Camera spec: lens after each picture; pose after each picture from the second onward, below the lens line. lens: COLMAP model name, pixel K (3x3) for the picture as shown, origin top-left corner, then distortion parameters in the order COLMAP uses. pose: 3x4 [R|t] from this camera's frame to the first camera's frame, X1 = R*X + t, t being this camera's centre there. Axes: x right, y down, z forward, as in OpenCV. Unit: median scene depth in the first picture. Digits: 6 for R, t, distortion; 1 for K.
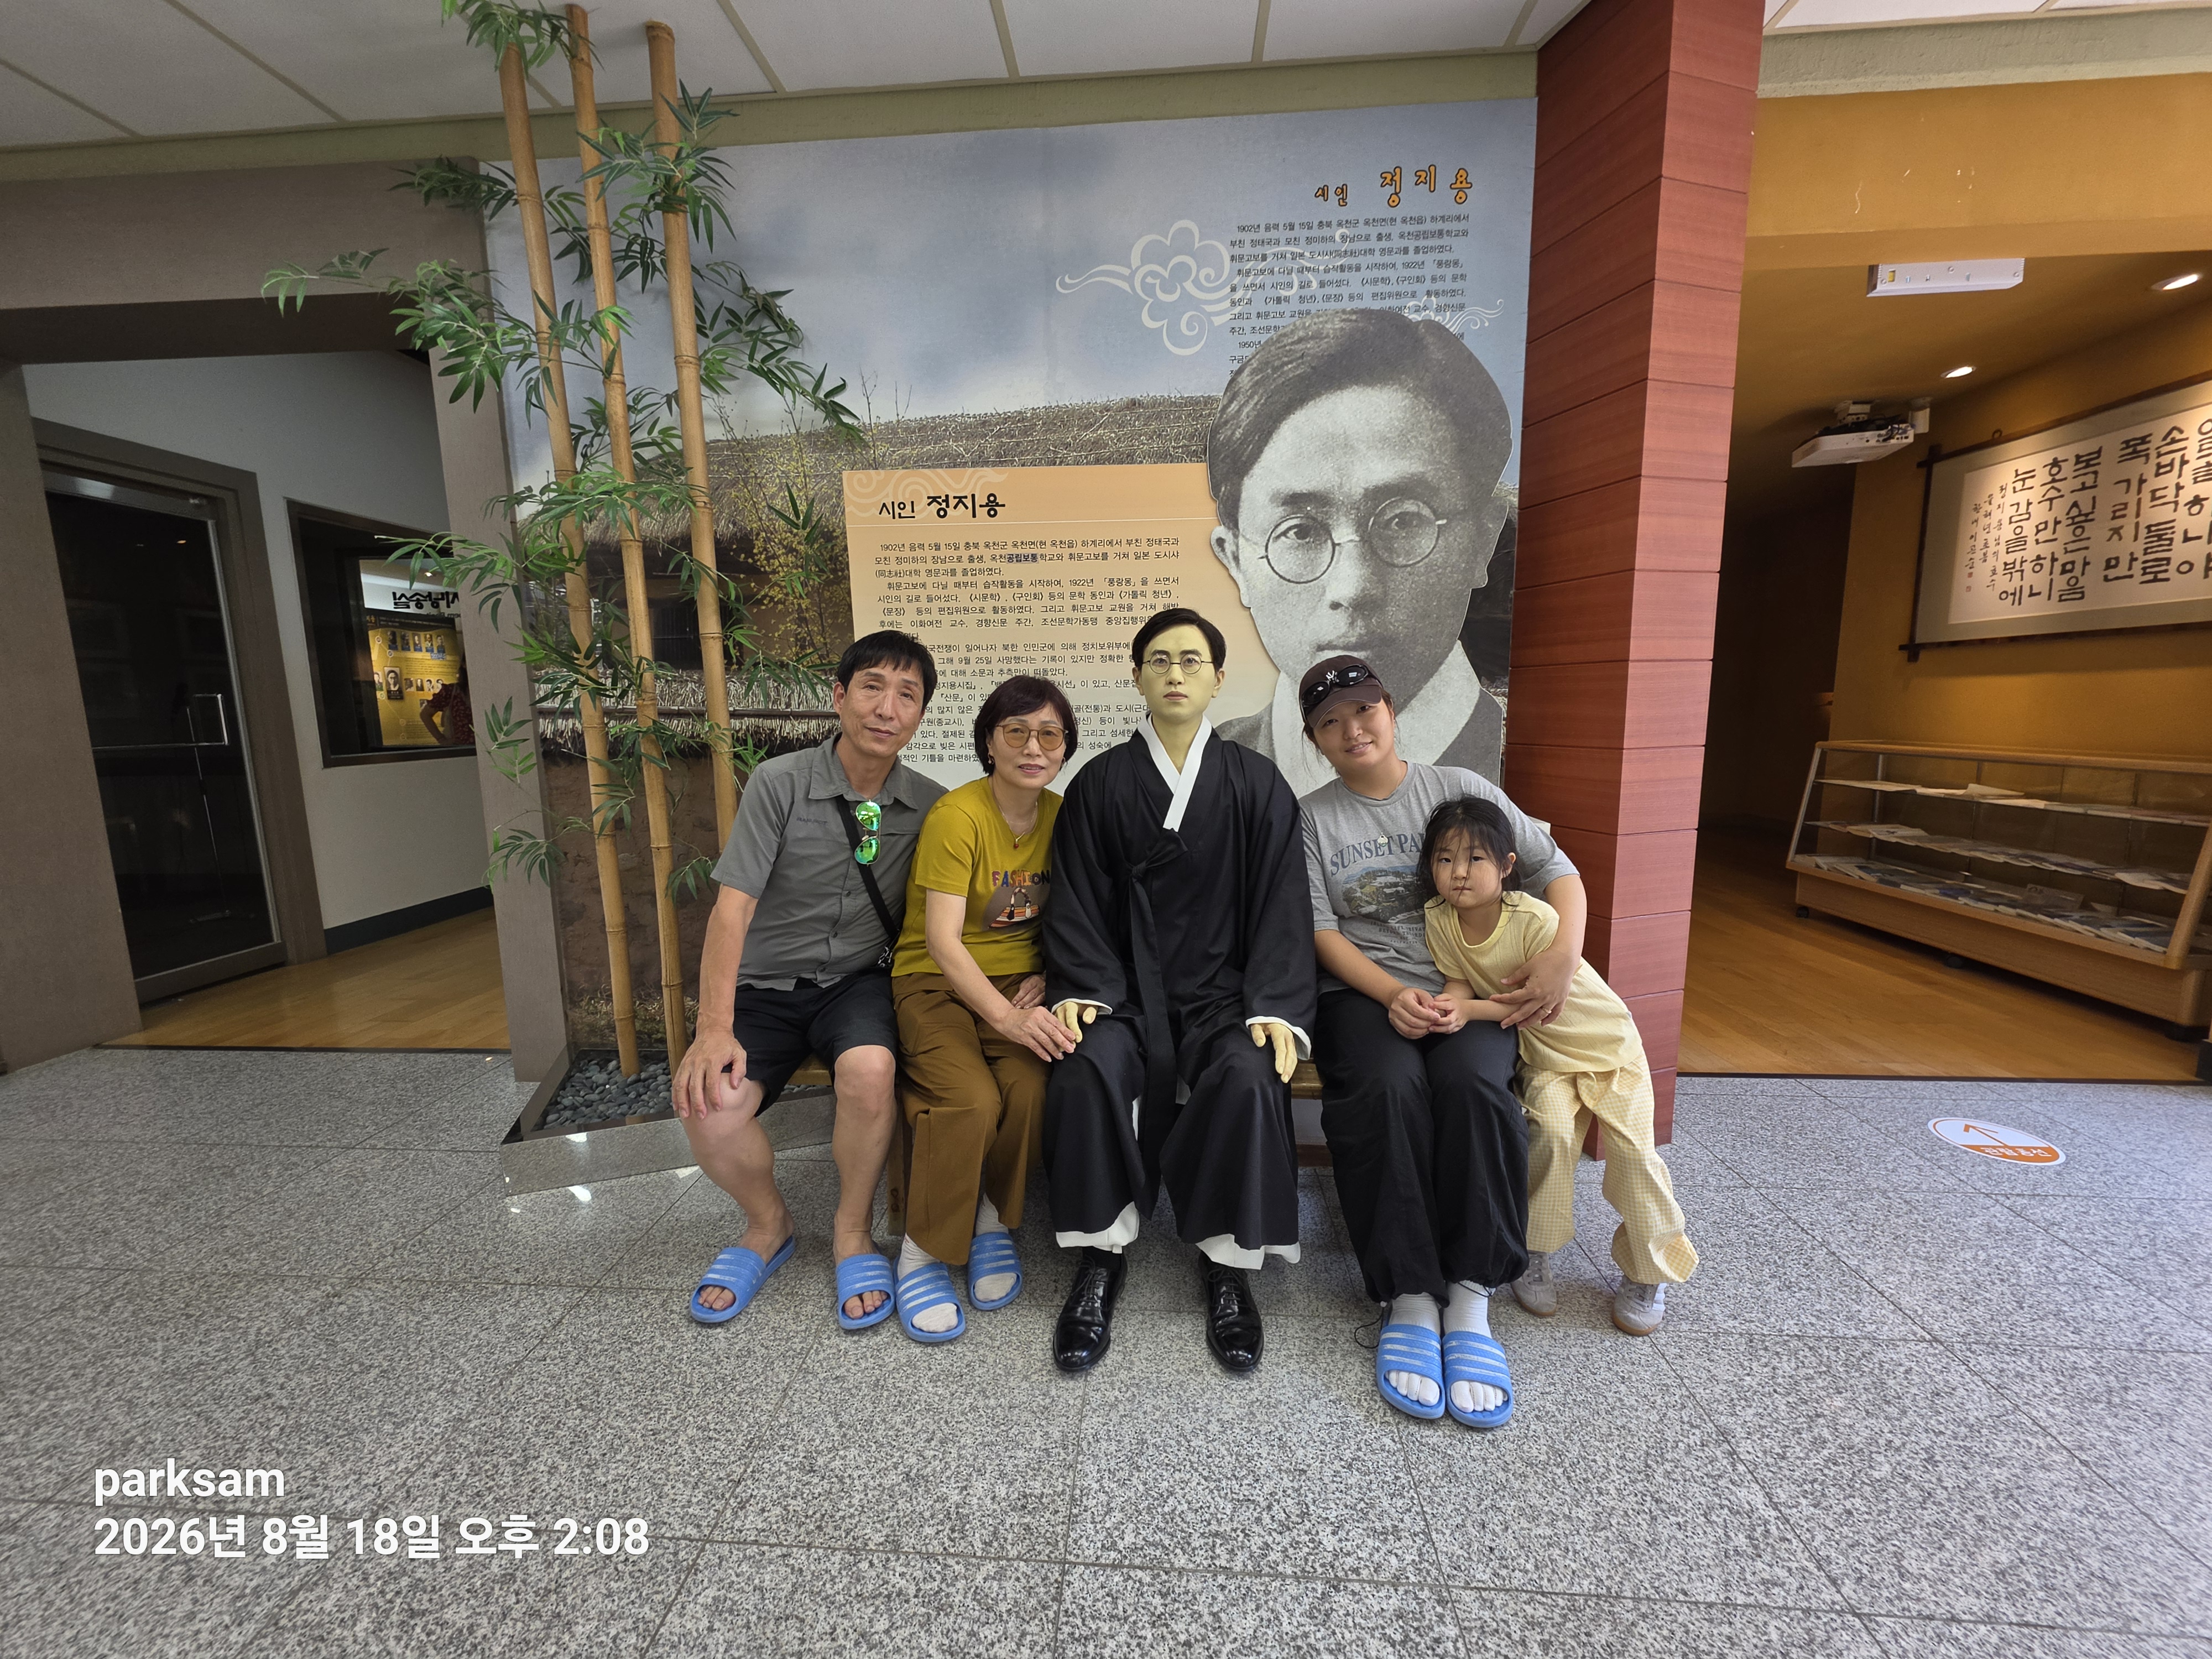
lens RADIAL K [[853.9, 0, 1108.7], [0, 853.9, 819.6], [0, 0, 1]] dist [-0.035333, 0.007194]
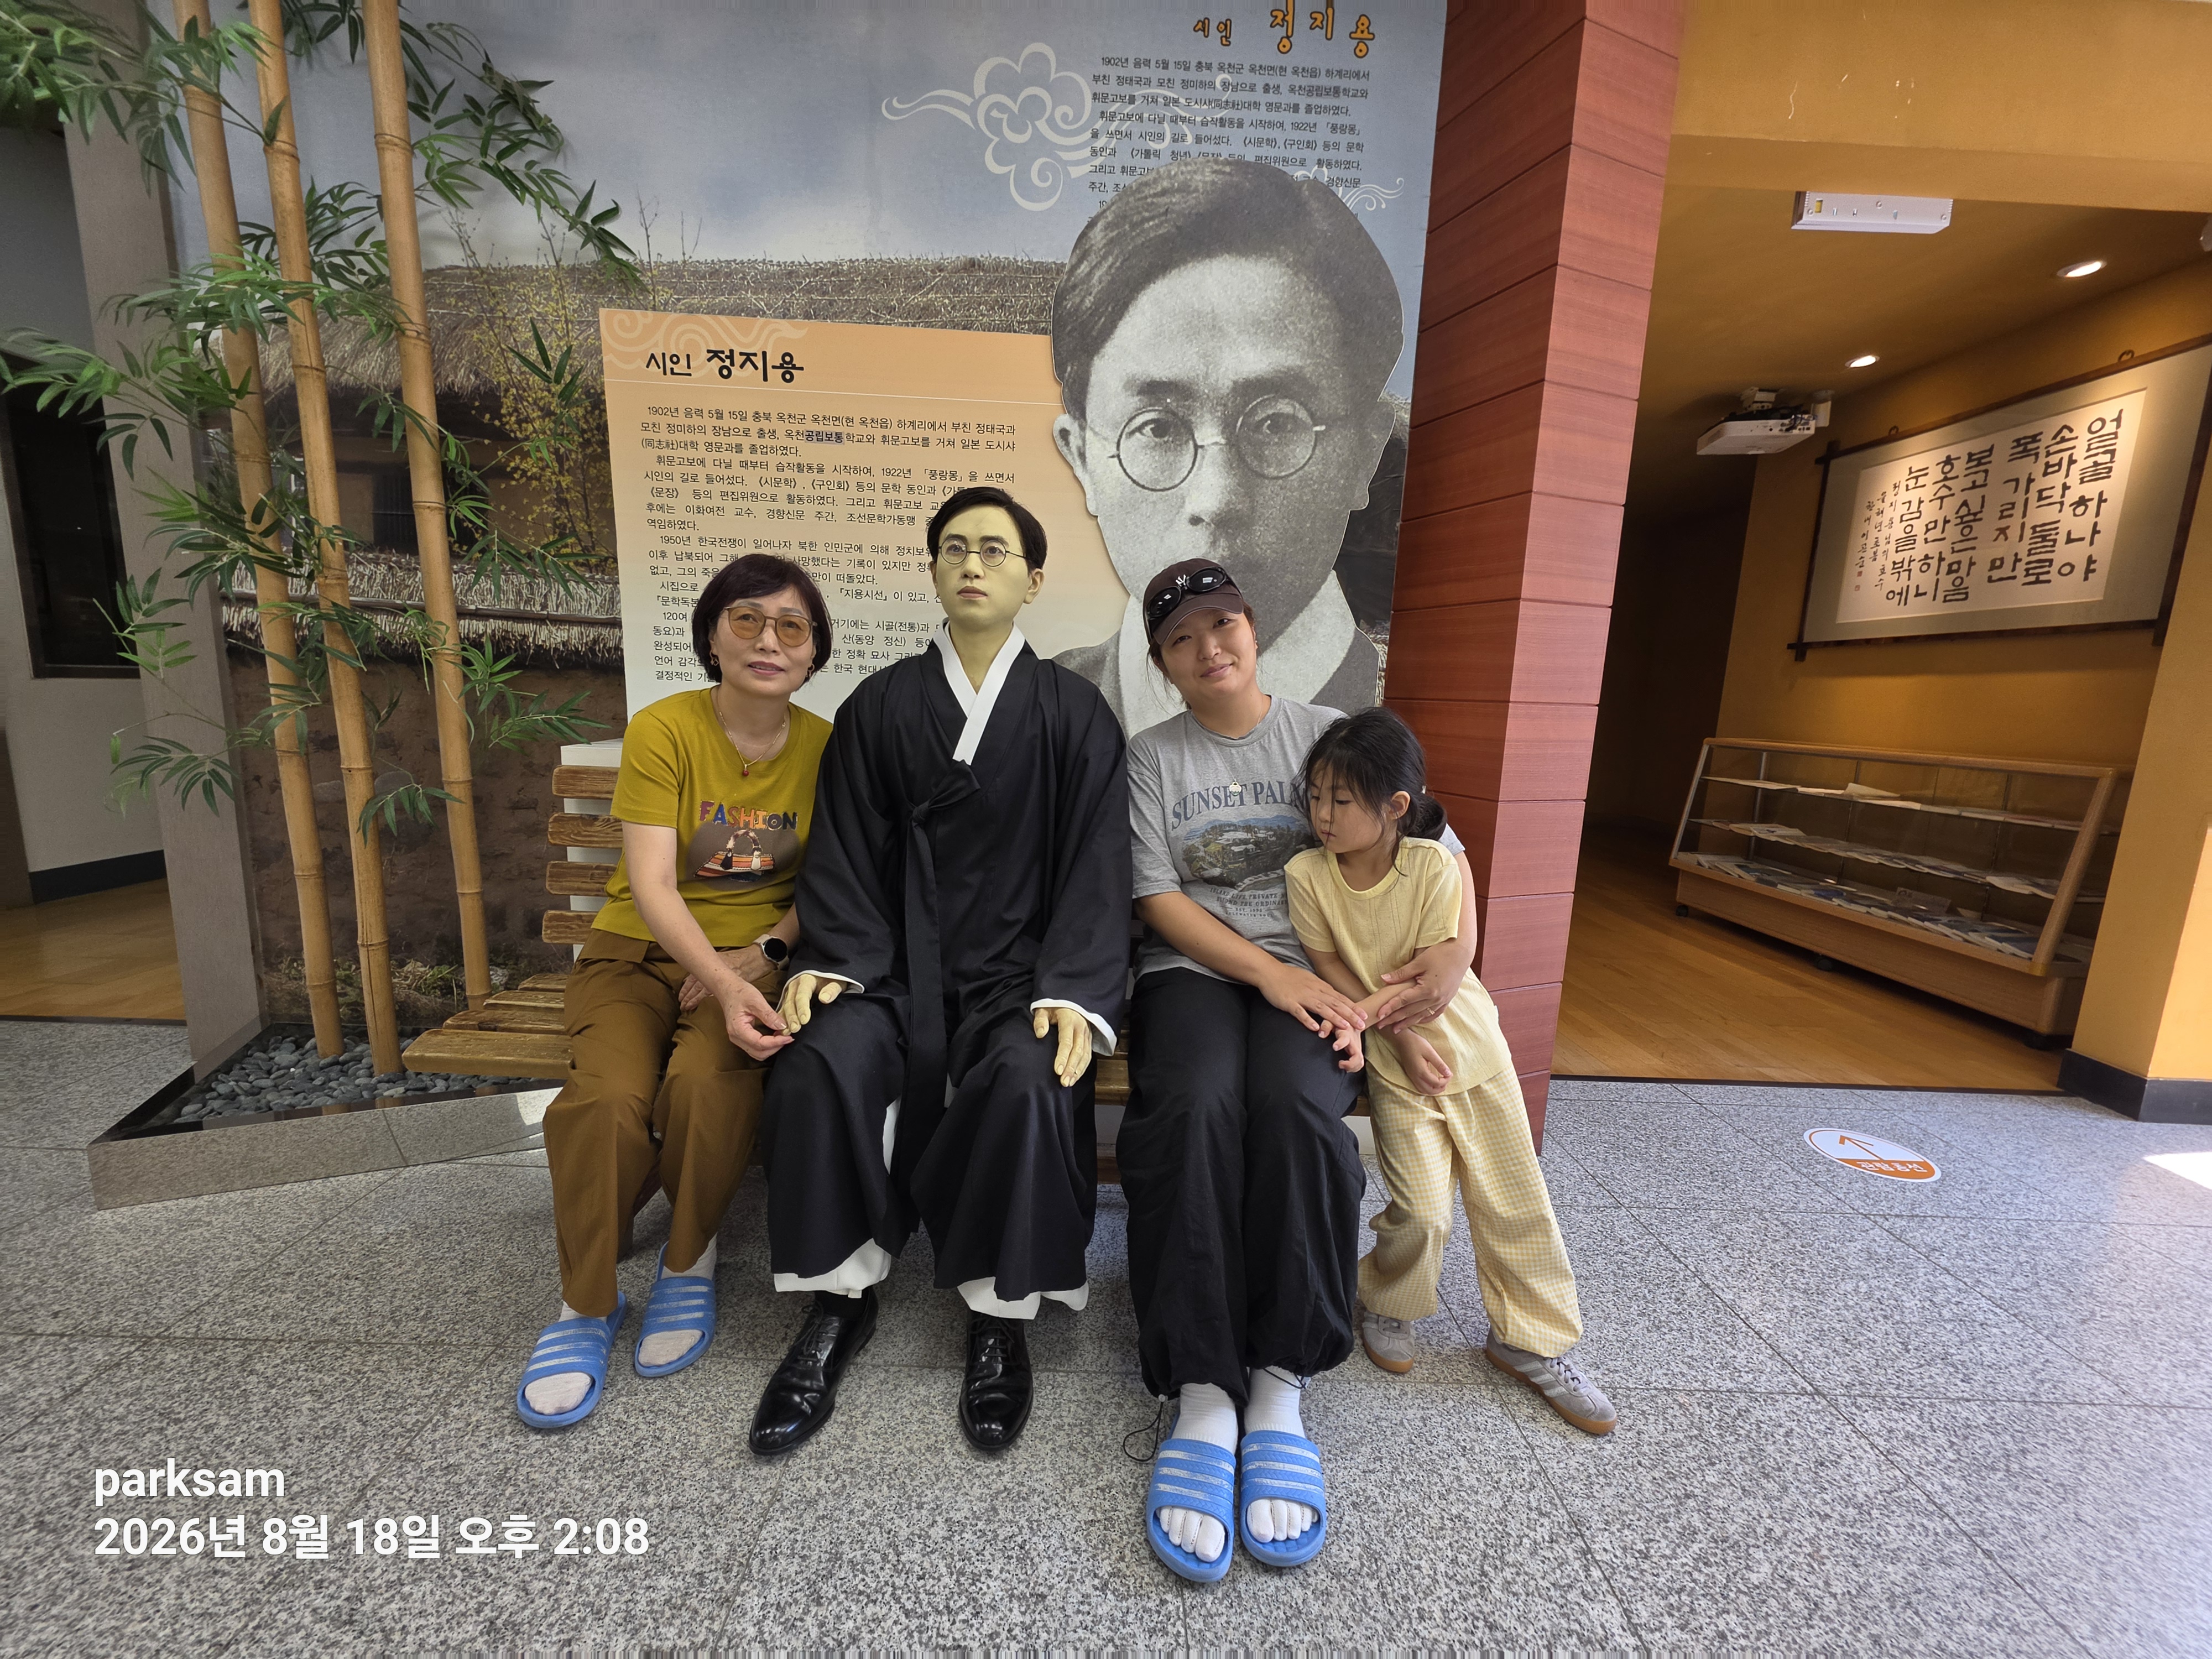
lens RADIAL K [[853.9, 0, 1108.7], [0, 853.9, 819.6], [0, 0, 1]] dist [-0.035333, 0.007194]
pose [[0.994206, 0.044233, 0.097969, 0.109101], [-0.045822, 0.998851, 0.014031, 0.039272], [-0.097236, -0.018439, 0.995091, 0.154244]]
